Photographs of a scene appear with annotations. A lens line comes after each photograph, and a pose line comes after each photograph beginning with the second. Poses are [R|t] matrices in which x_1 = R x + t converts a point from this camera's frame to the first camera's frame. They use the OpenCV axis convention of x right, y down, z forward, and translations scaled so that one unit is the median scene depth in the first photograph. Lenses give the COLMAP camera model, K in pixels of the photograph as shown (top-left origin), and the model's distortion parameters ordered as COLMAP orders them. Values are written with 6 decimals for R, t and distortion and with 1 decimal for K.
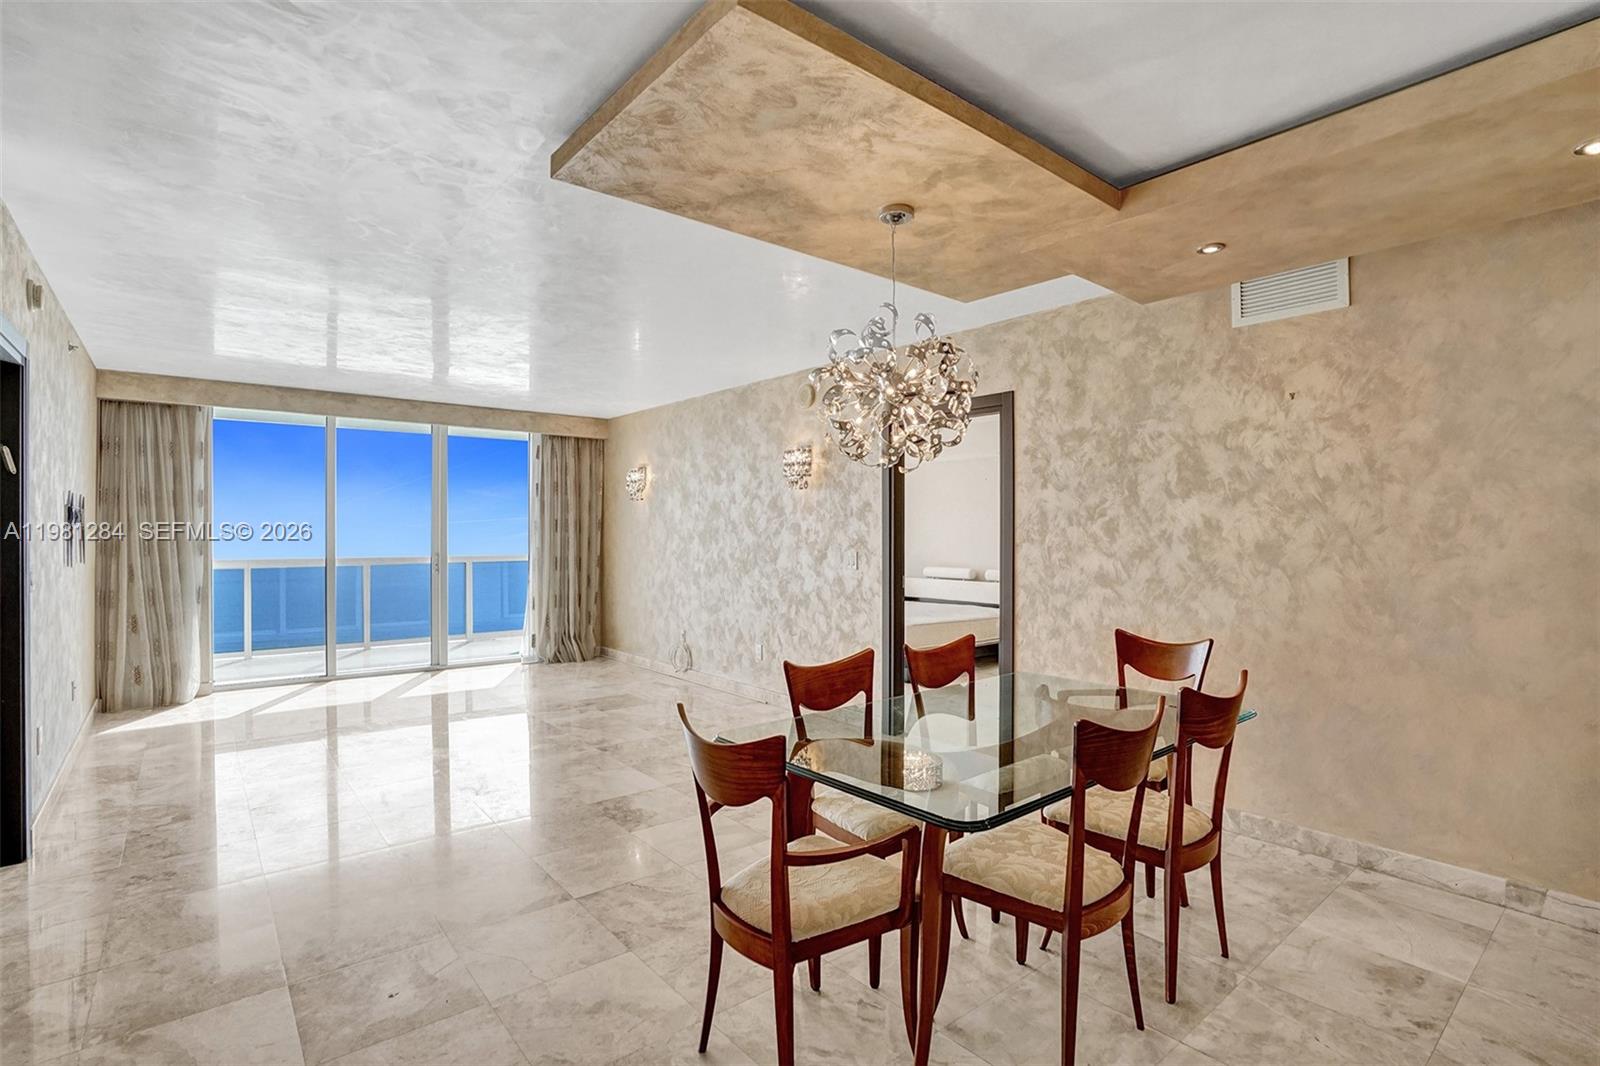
lens RADIAL K [[751.9, 0, 799.1], [0, 751.9, 536.7], [0, 0, 1]] dist [-0.055876, 0.022557]
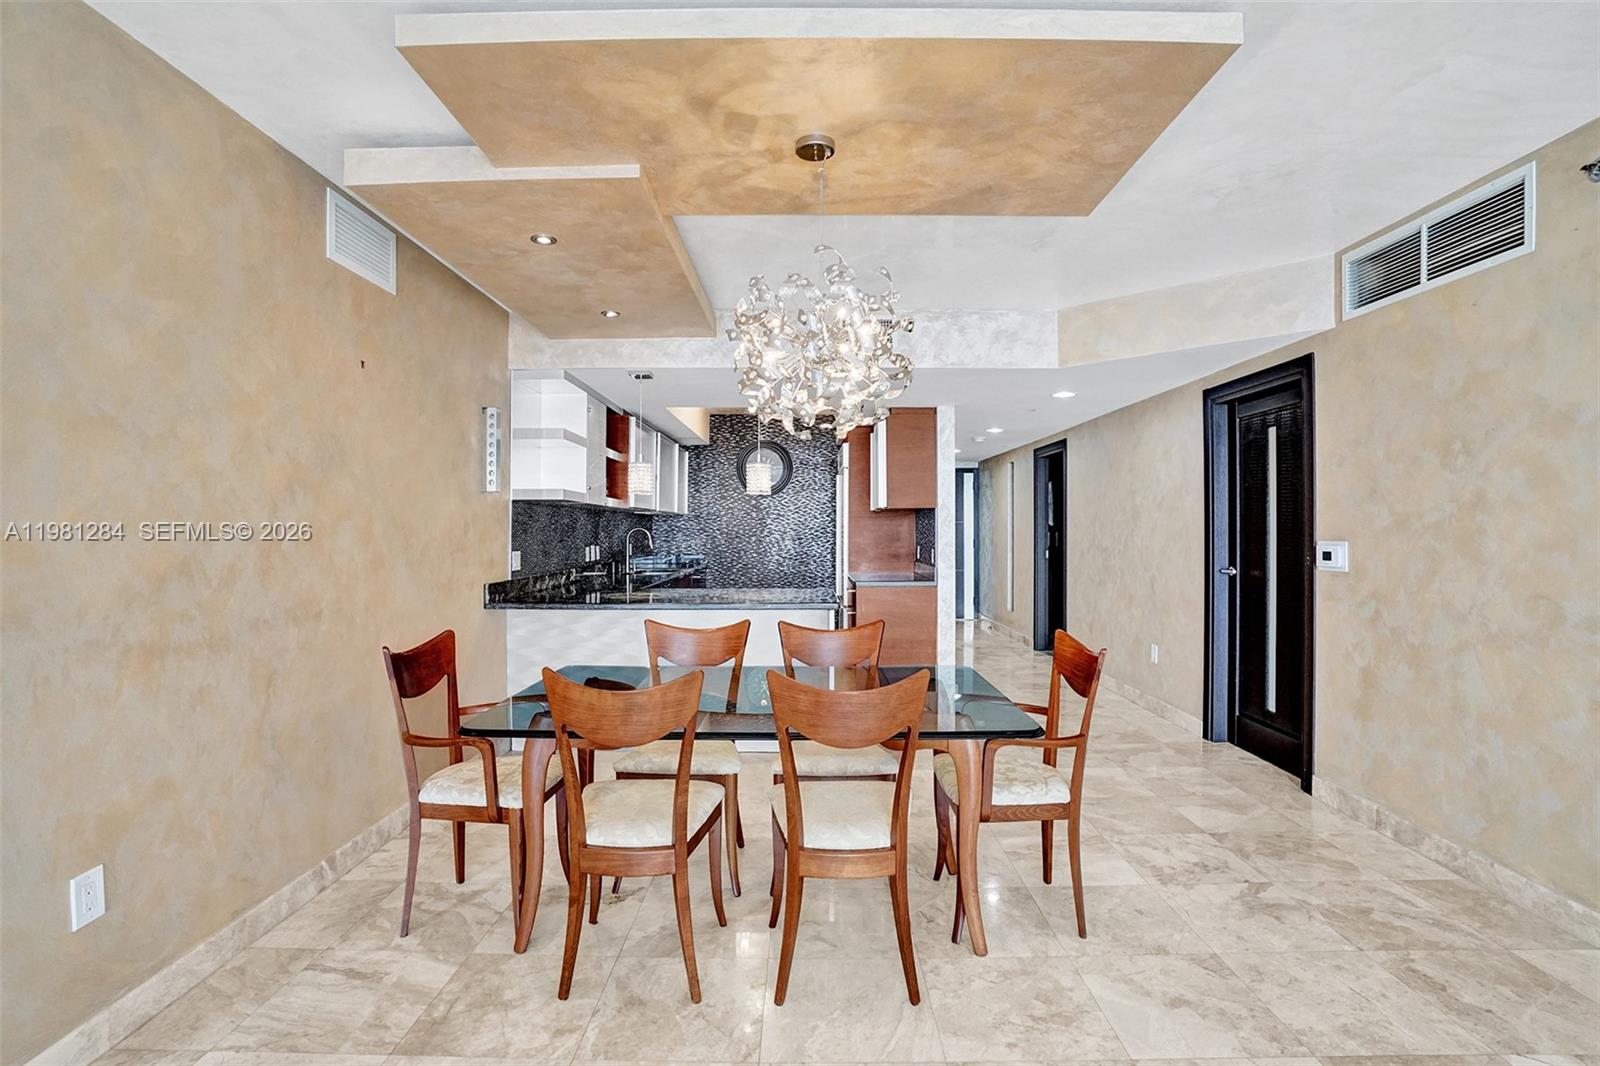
lens RADIAL K [[751.9, 0, 799.1], [0, 751.9, 536.7], [0, 0, 1]] dist [-0.055876, 0.022557]
pose [[-0.761439, -0.003234, 0.648229, -0.435855], [0.005108, 0.999927, 0.010988, 0.018692], [-0.648217, 0.011678, -0.761366, 1.725848]]
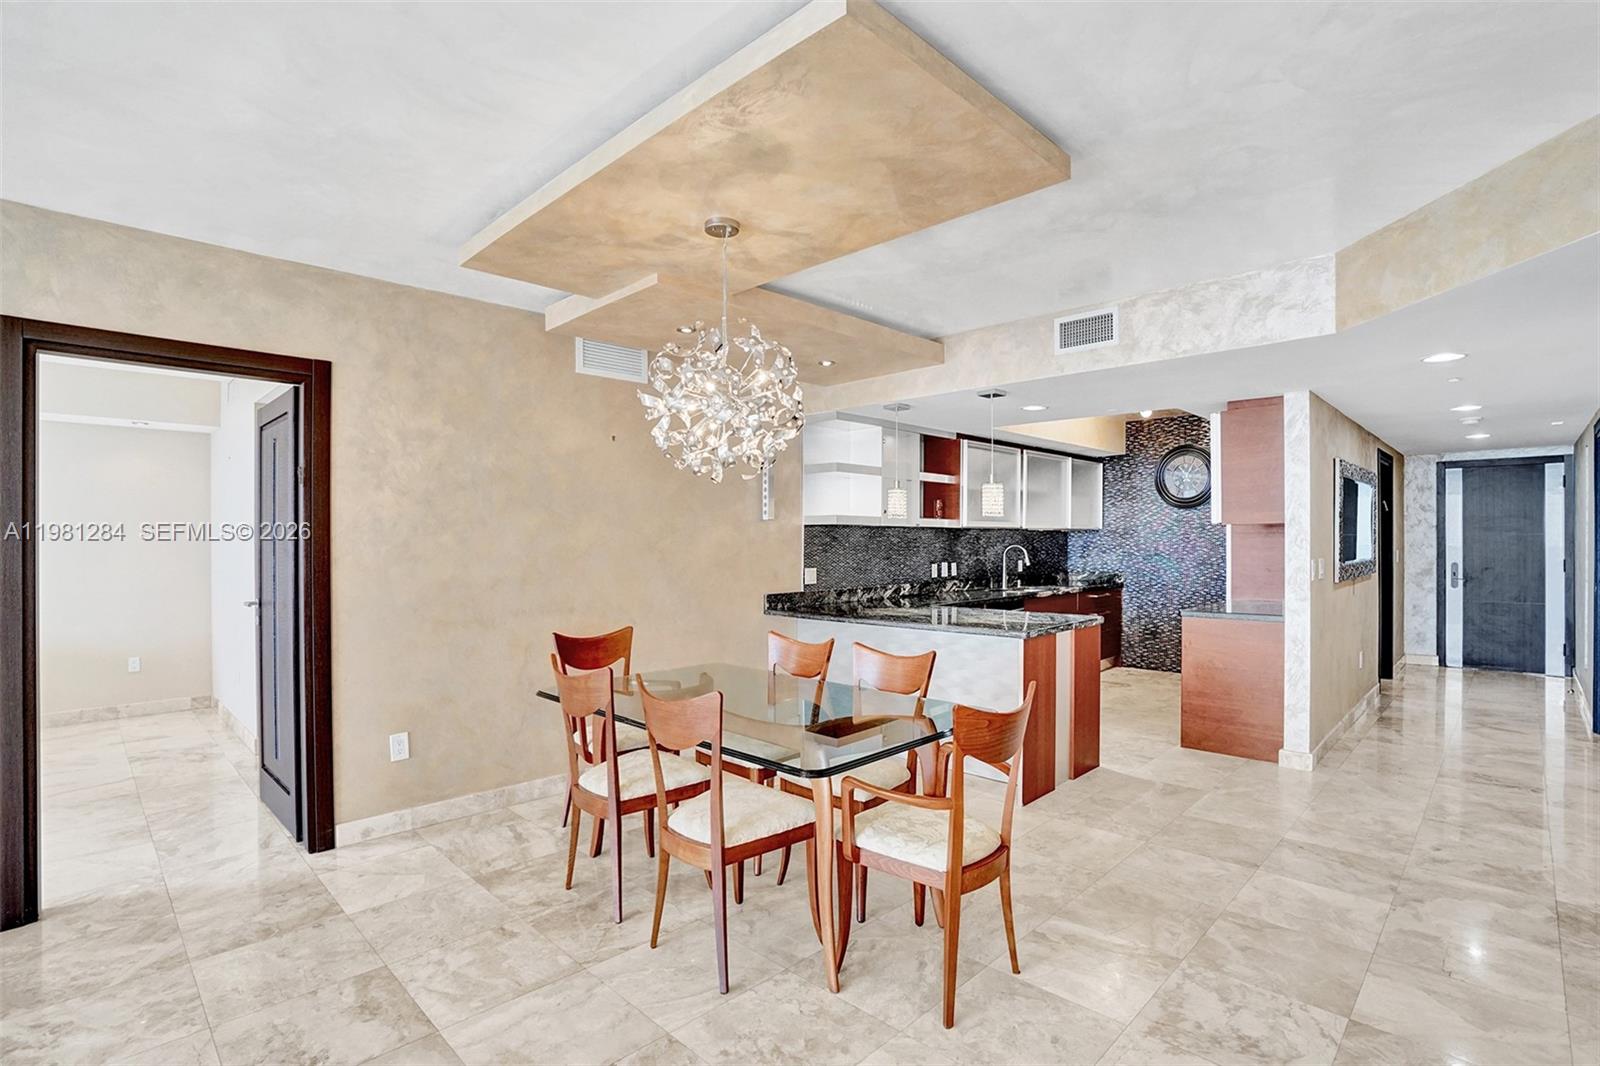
lens RADIAL K [[754.1, 0, 808.8], [0, 754.1, 549.1], [0, 0, 1]] dist [-0.063340, 0.025273]
pose [[-0.105619, -0.009801, 0.994358, -0.913113], [0.006533, 0.999923, 0.010550, -0.007364], [-0.994385, 0.007611, -0.105546, 1.014340]]
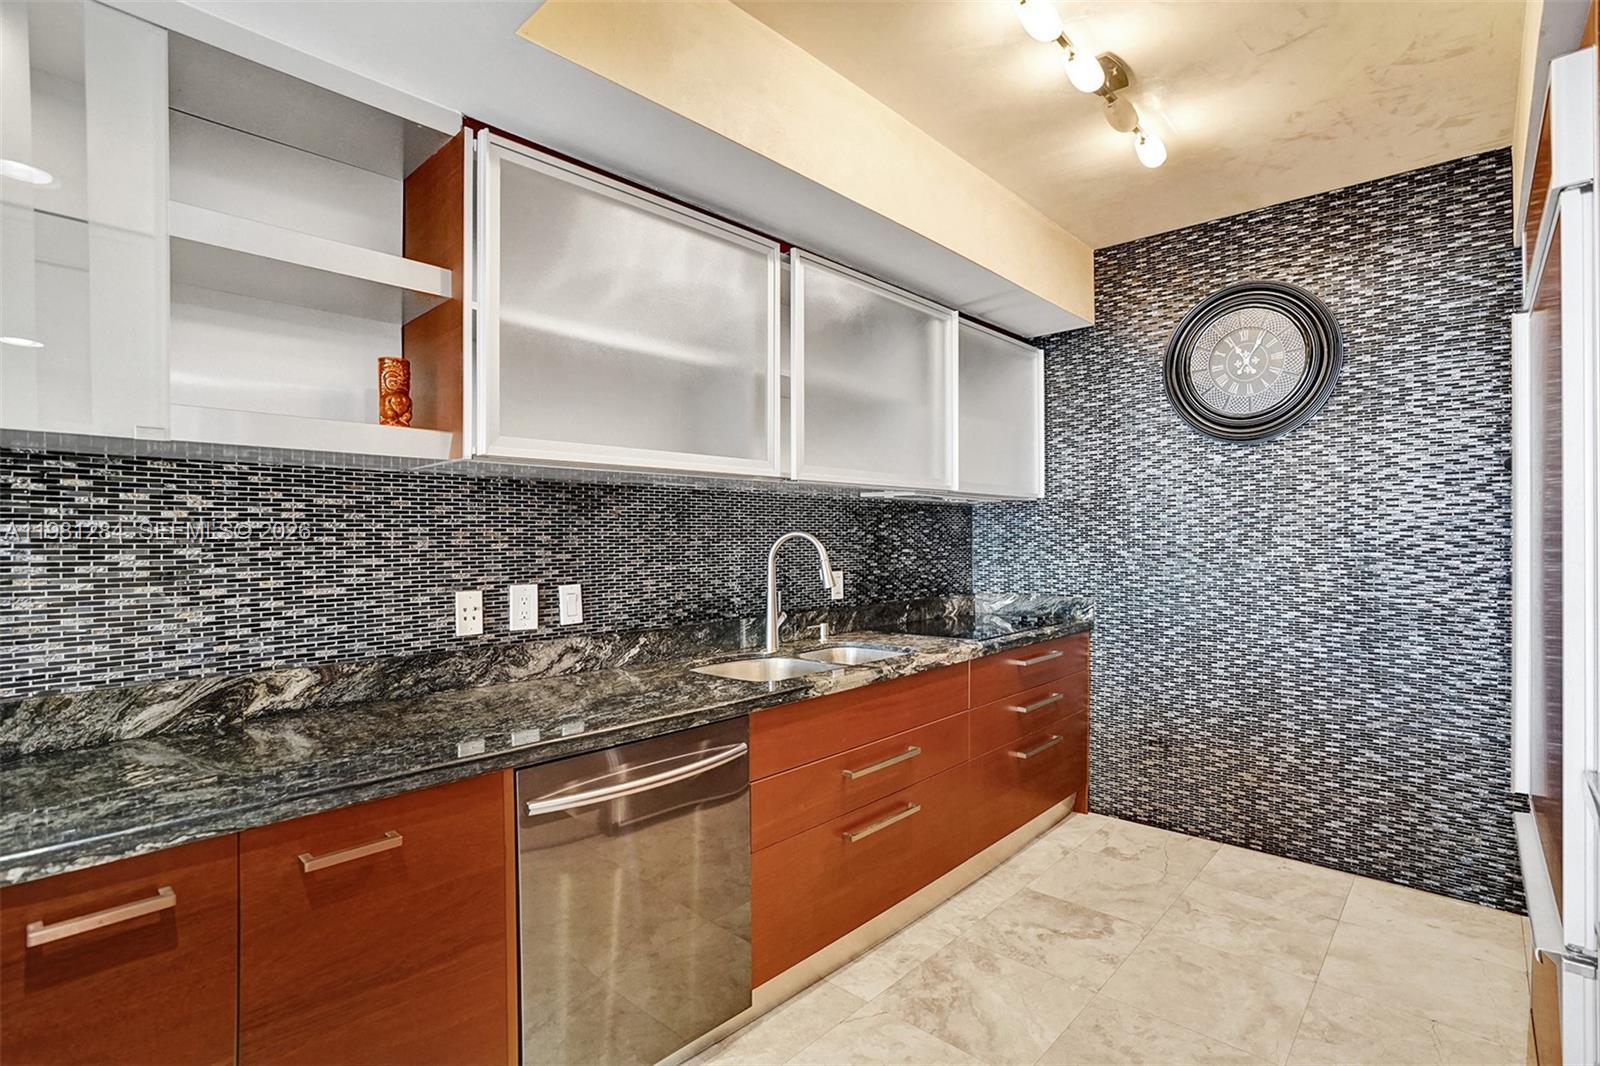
lens RADIAL K [[751.9, 0, 799.1], [0, 751.9, 536.7], [0, 0, 1]] dist [-0.055876, 0.022557]
pose [[-0.126454, 0.003592, 0.991966, 0.857398], [0.009512, 0.999952, -0.002408, 0.022657], [-0.991927, 0.009131, -0.126482, 0.029859]]
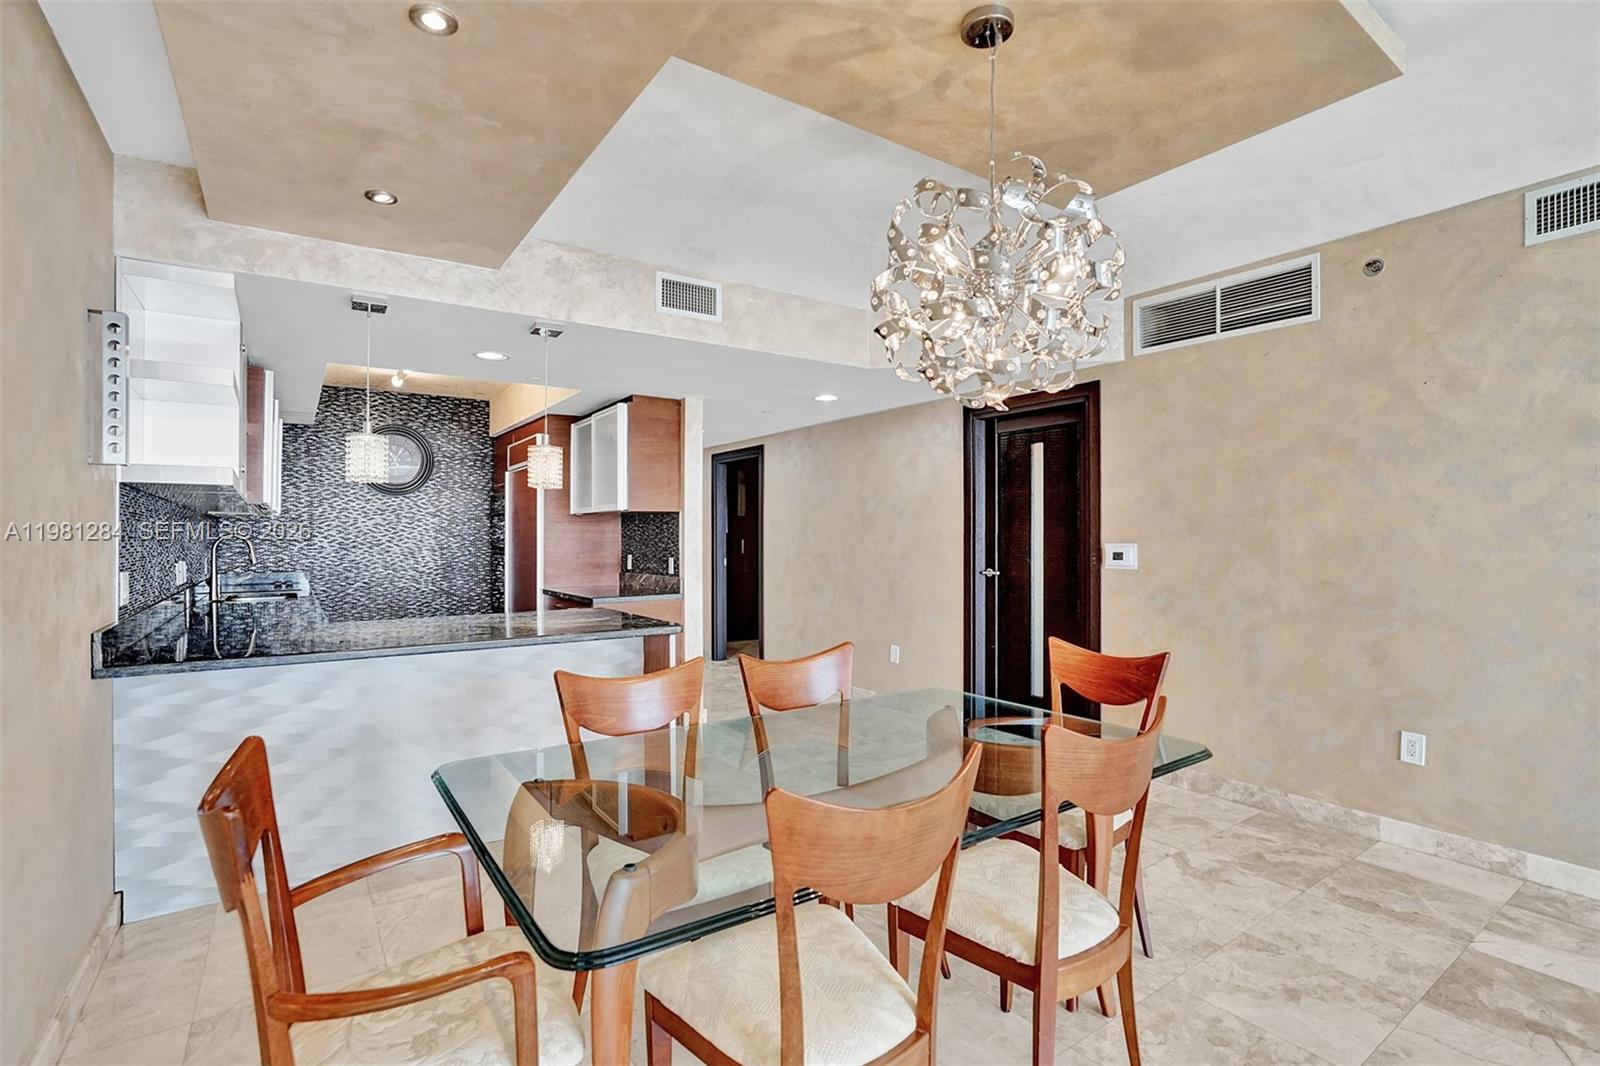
lens RADIAL K [[751.9, 0, 799.1], [0, 751.9, 536.7], [0, 0, 1]] dist [-0.055876, 0.022557]
pose [[-0.995342, 0.006203, 0.096204, 0.234982], [0.006357, 0.999979, 0.001291, 0.025756], [-0.096194, 0.001896, -0.995361, 1.715625]]
